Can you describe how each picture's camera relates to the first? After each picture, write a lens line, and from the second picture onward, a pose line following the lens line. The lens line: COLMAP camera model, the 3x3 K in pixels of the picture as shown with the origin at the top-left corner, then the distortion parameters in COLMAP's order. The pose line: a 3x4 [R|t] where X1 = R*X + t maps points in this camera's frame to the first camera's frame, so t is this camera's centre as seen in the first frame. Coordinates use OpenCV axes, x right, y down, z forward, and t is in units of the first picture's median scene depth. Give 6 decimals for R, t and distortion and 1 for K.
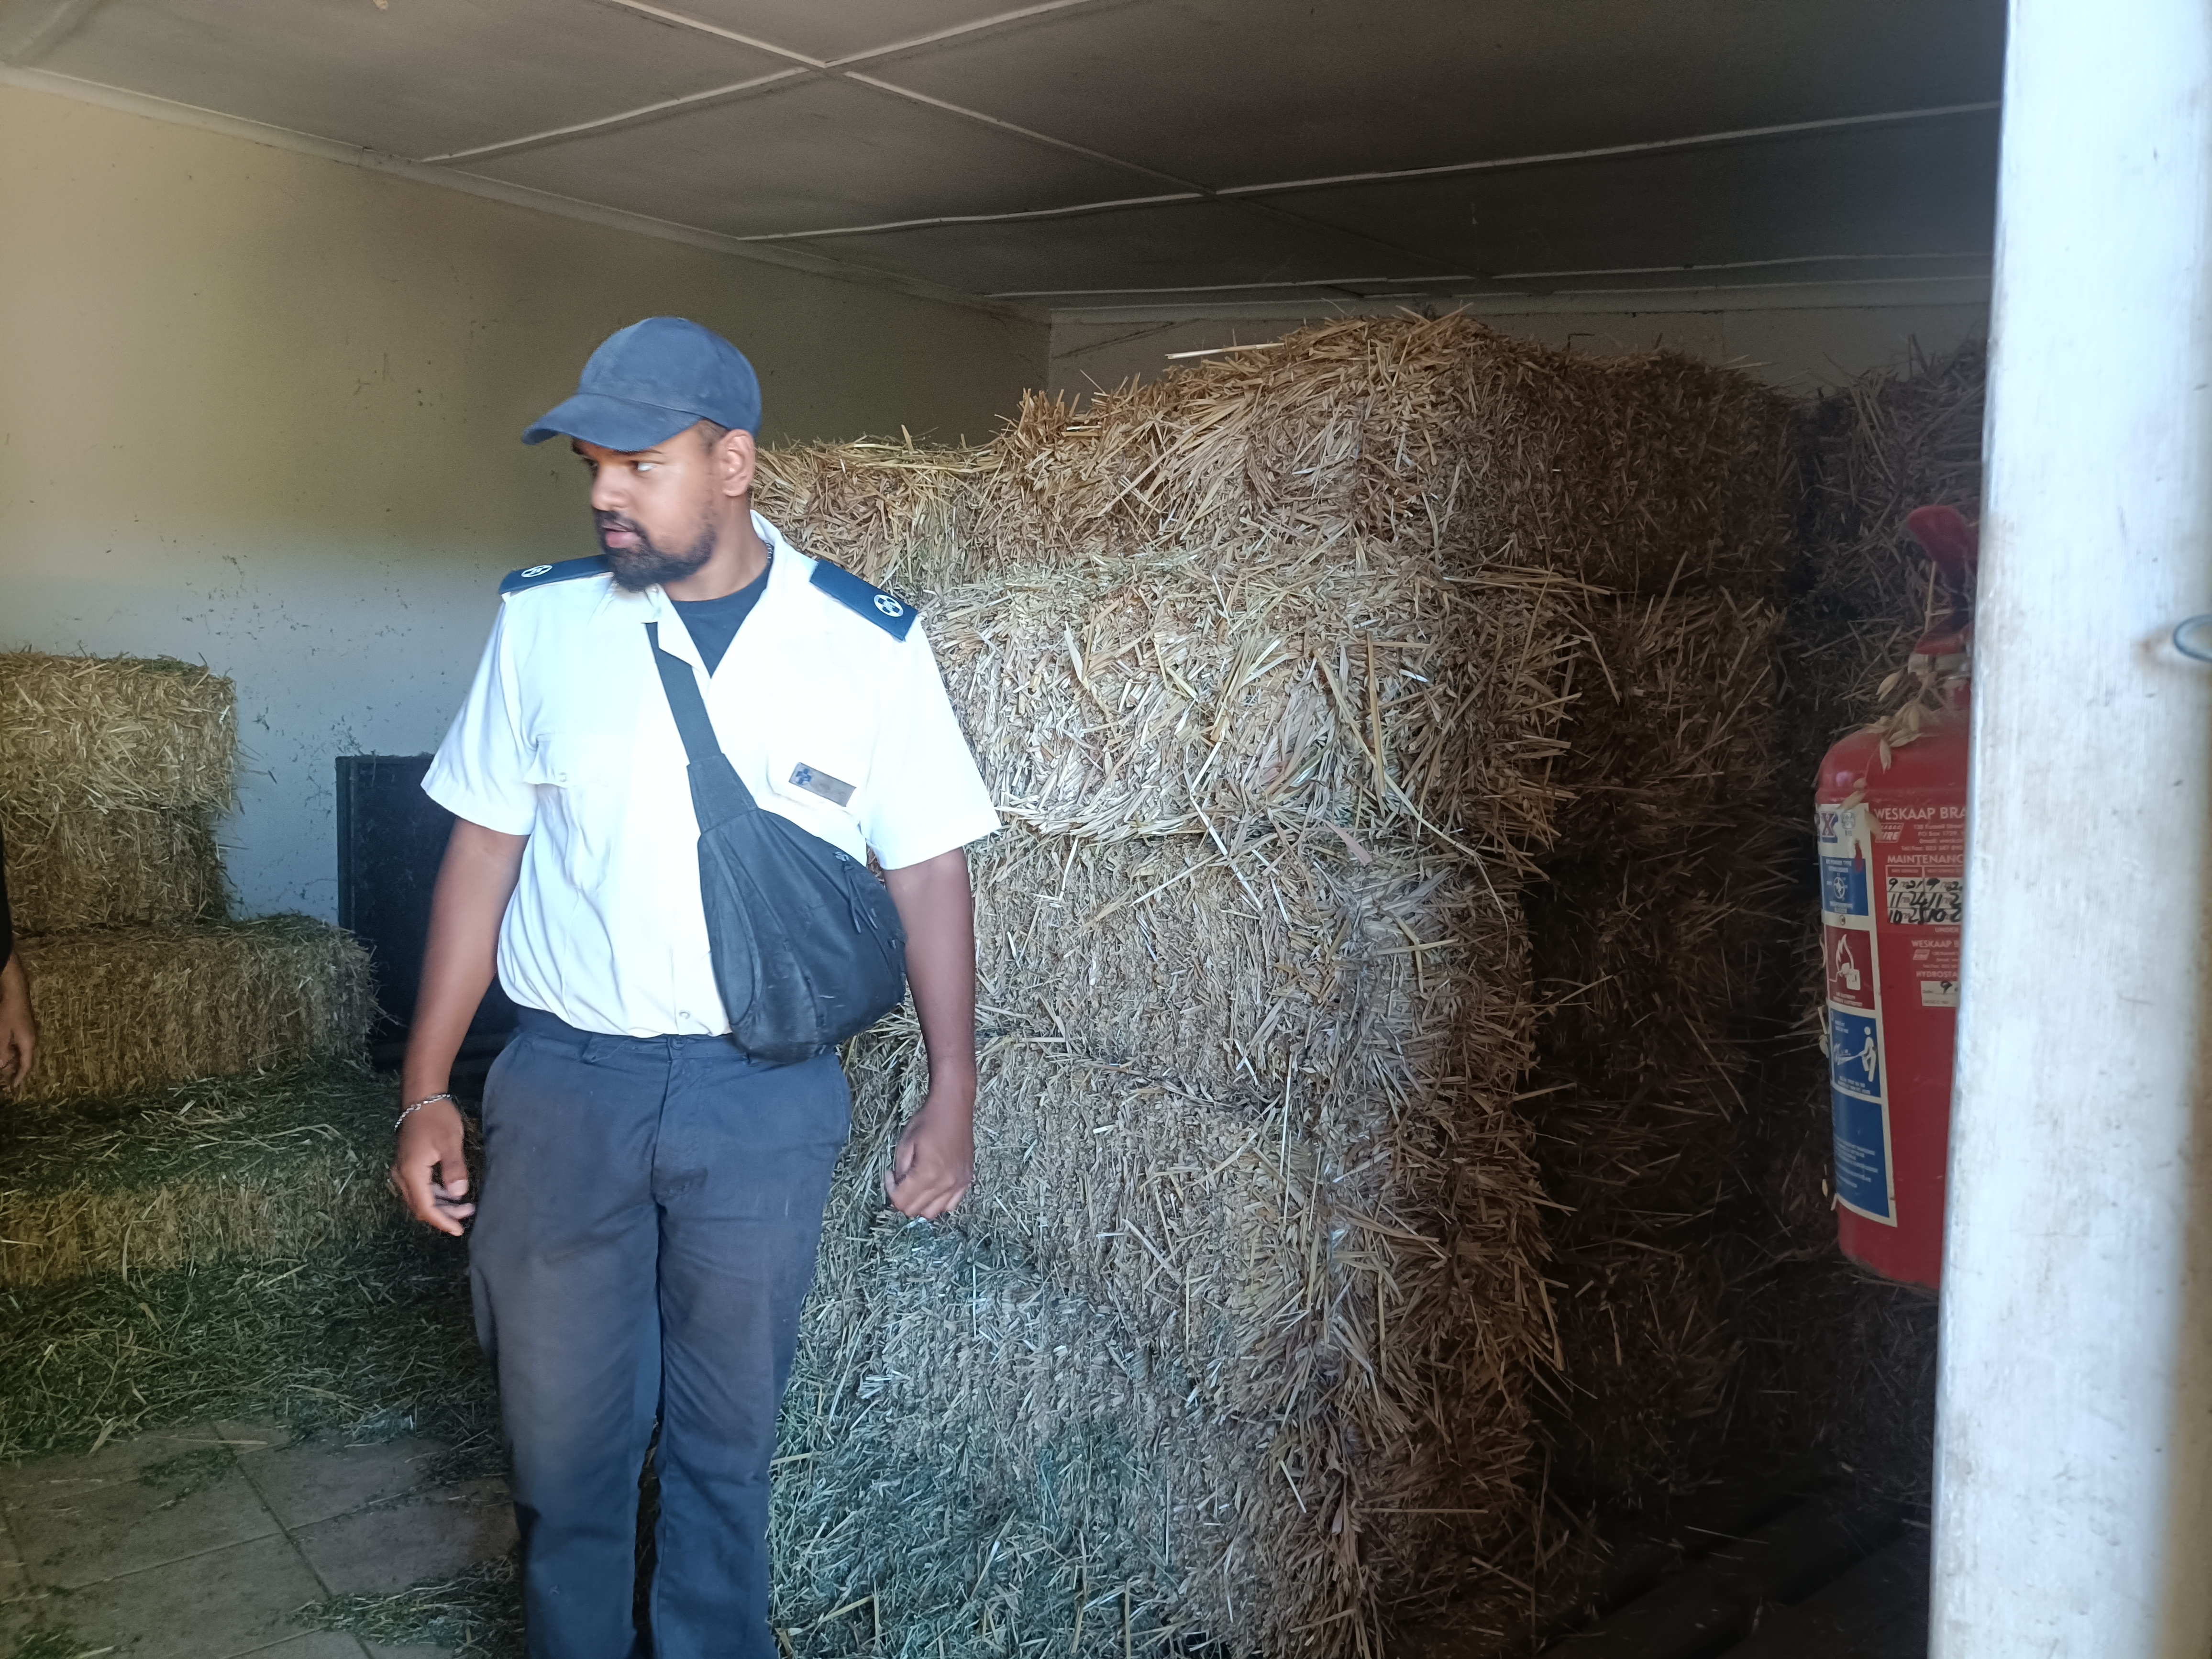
lens RADIAL K [[1631.9, 0, 1106.0], [0, 1631.9, 829.5], [0, 0, 1]] dist [0.031582, -0.016389]
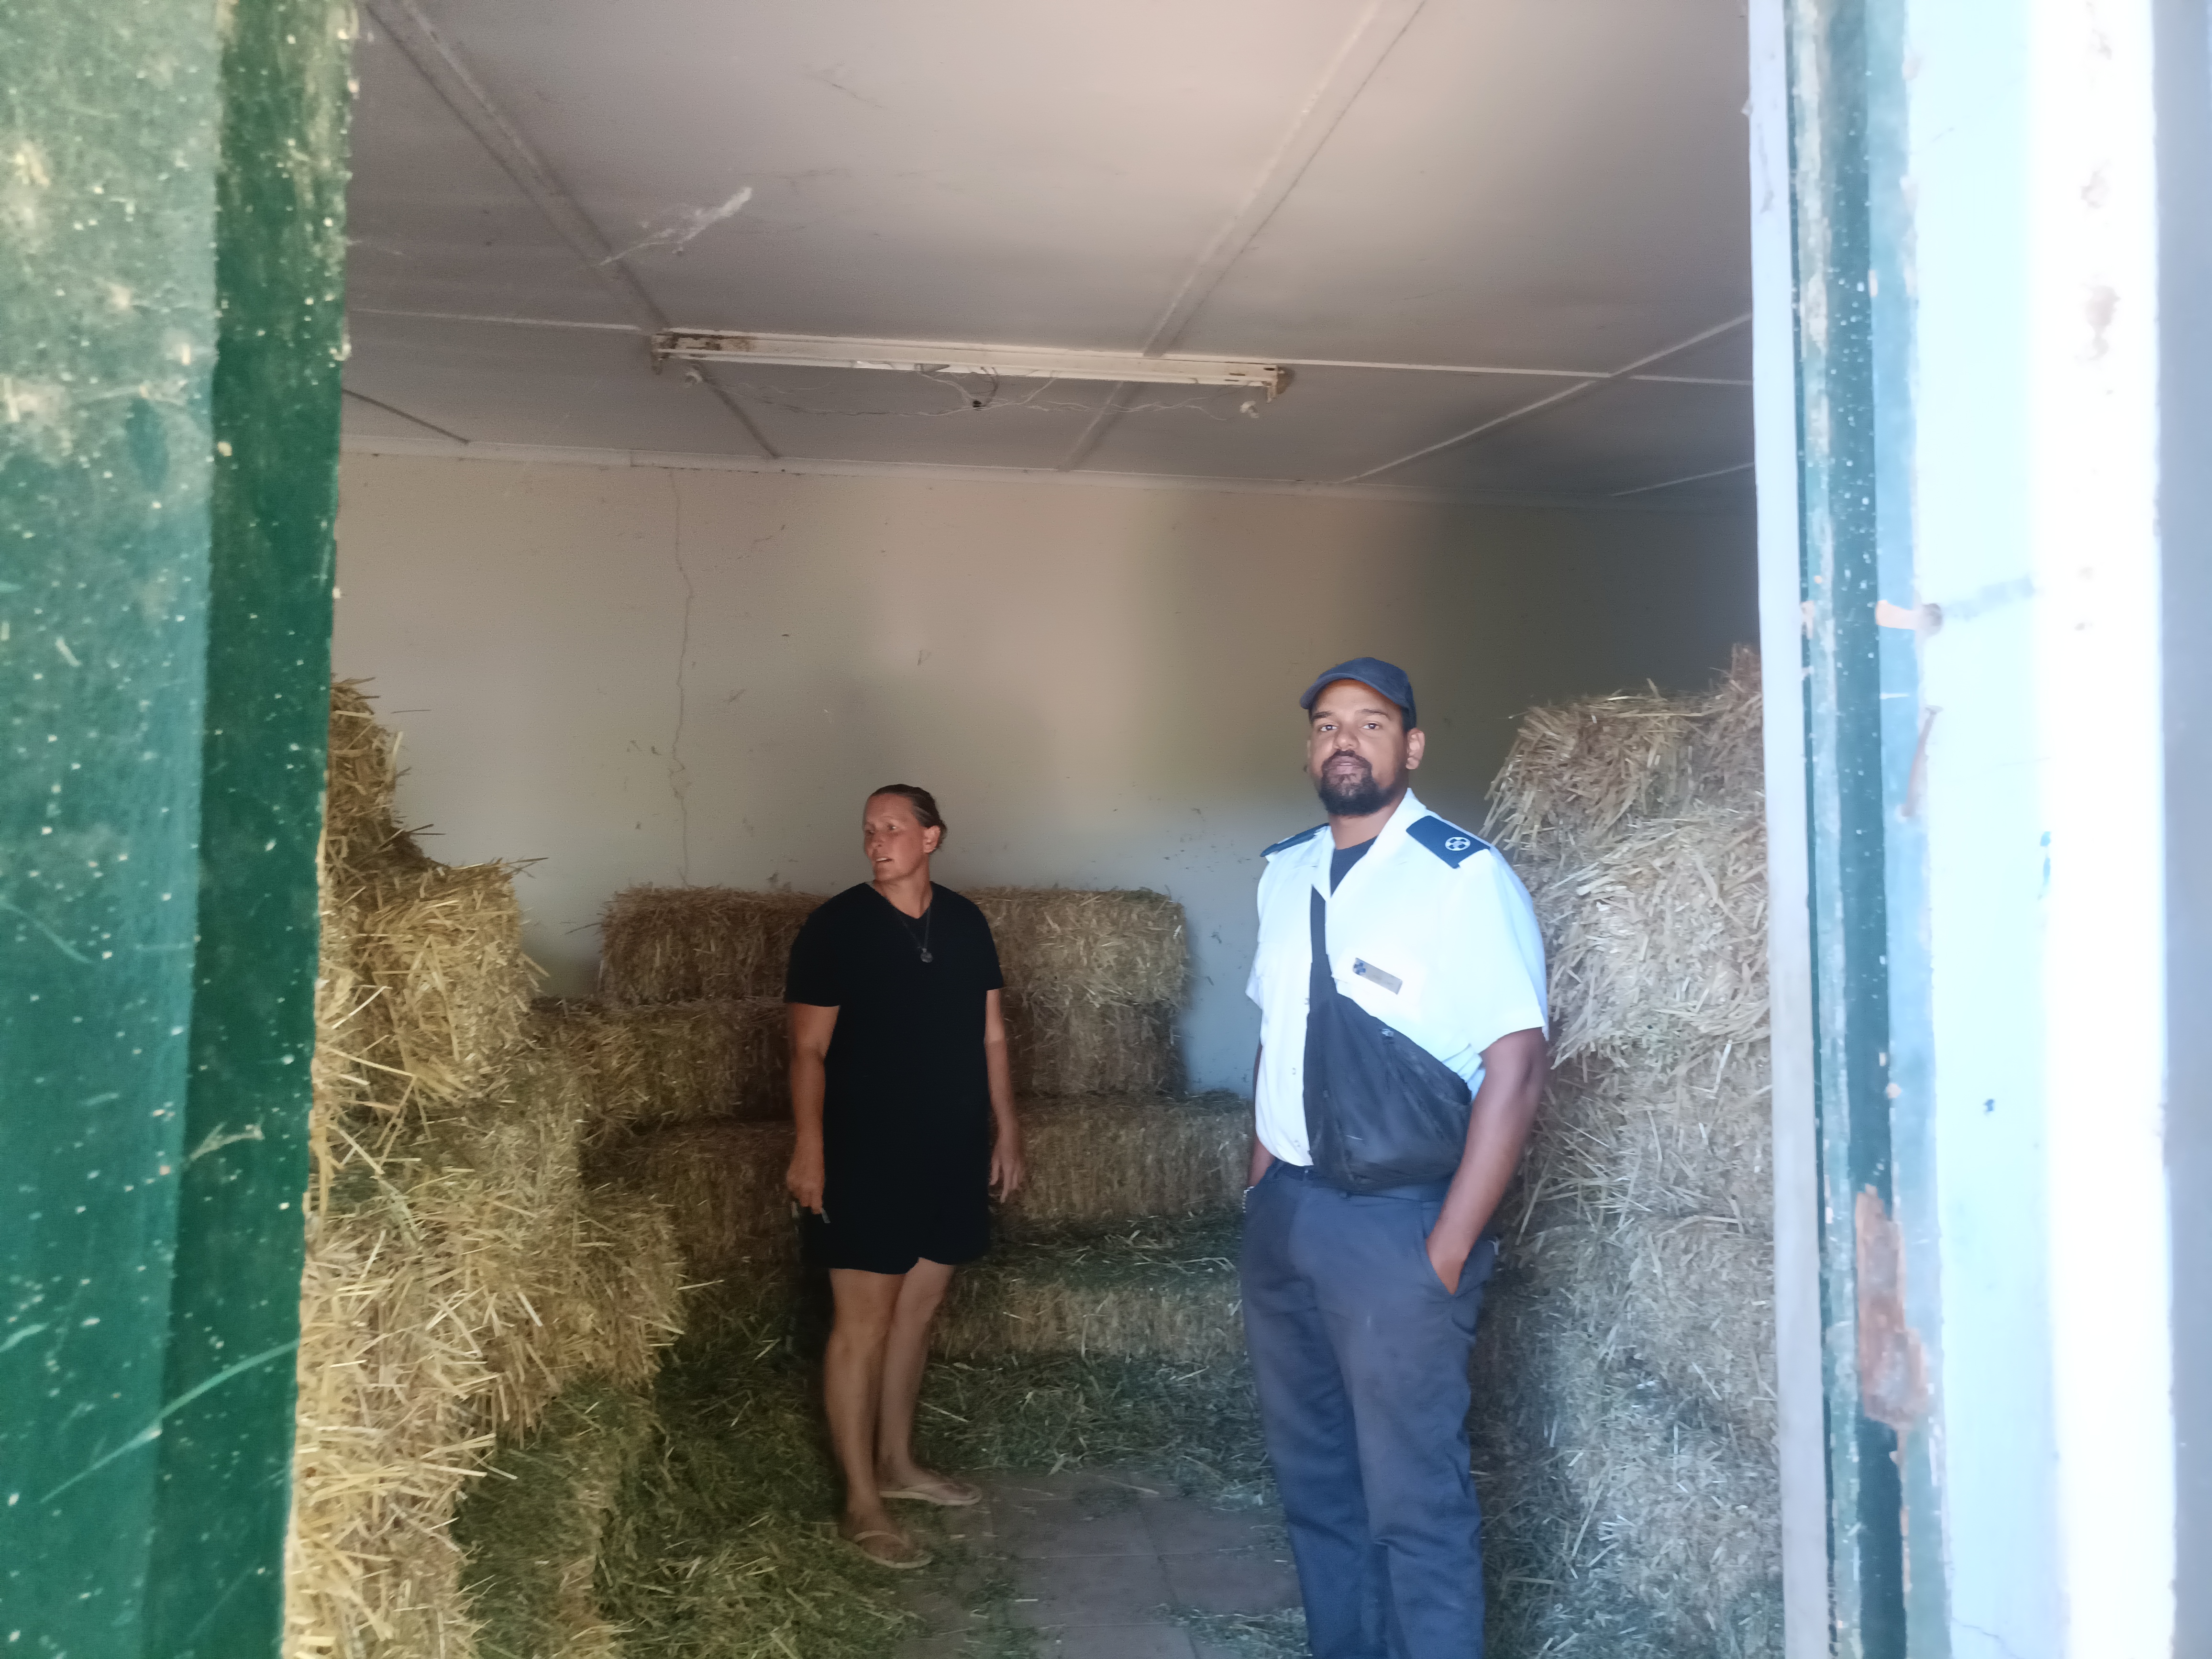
lens RADIAL K [[1577.3, 0, 1097.8], [0, 1577.3, 832.7], [0, 0, 1]] dist [0.018795, -0.009292]
pose [[0.837927, -0.044235, -0.543987, 0.120810], [-0.025303, 0.992490, -0.119682, 0.003438], [0.545196, 0.114049, 0.830514, -0.098569]]
